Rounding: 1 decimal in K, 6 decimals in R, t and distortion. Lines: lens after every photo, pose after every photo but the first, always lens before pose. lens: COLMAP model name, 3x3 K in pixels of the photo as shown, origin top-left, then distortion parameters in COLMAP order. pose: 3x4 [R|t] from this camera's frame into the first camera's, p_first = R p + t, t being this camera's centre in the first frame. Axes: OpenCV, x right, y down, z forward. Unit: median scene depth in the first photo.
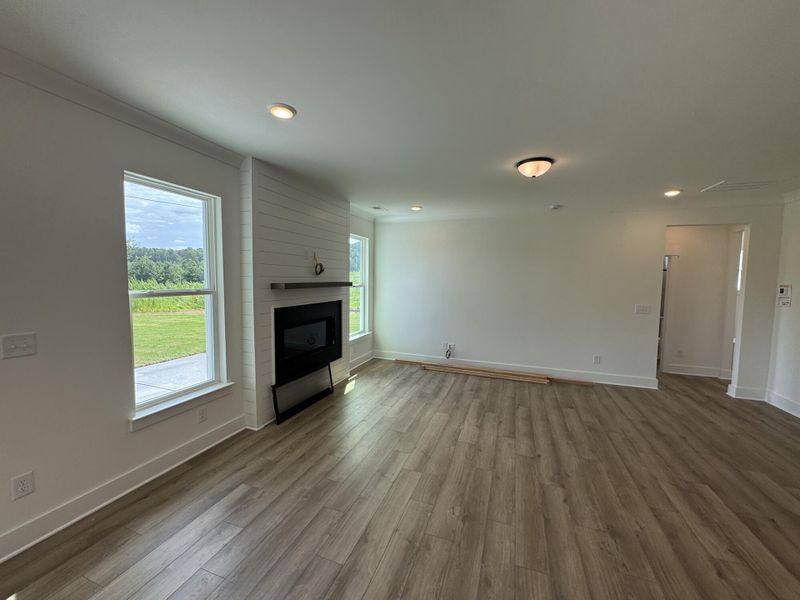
lens RADIAL K [[321.6, 0, 402.4], [0, 321.6, 300.2], [0, 0, 1]] dist [-0.001458, 0.000418]
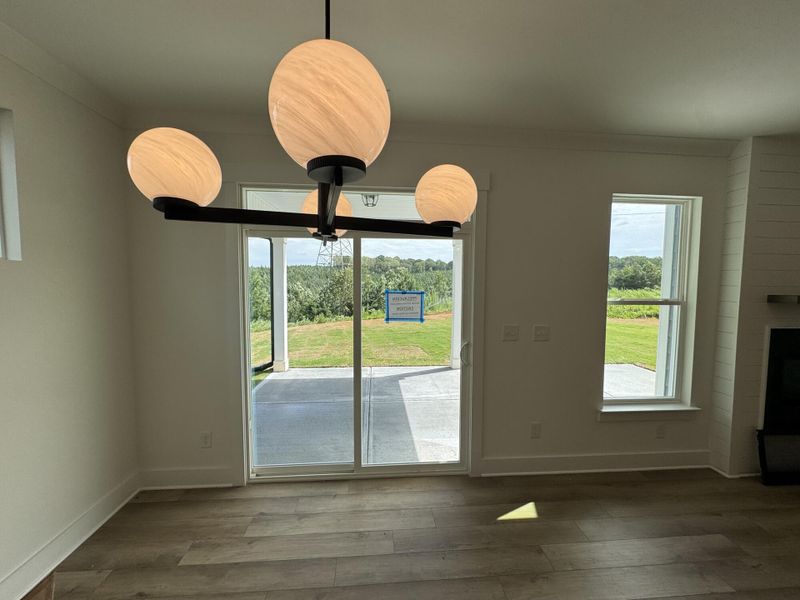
lens RADIAL K [[321.6, 0, 398.3], [0, 321.6, 299.6], [0, 0, 1]] dist [-0.001458, 0.000418]
pose [[0.406159, 0.044640, -0.912711, -0.089102], [-0.068817, 0.997464, 0.018161, 0.005254], [0.911207, 0.055434, 0.408201, -0.120091]]
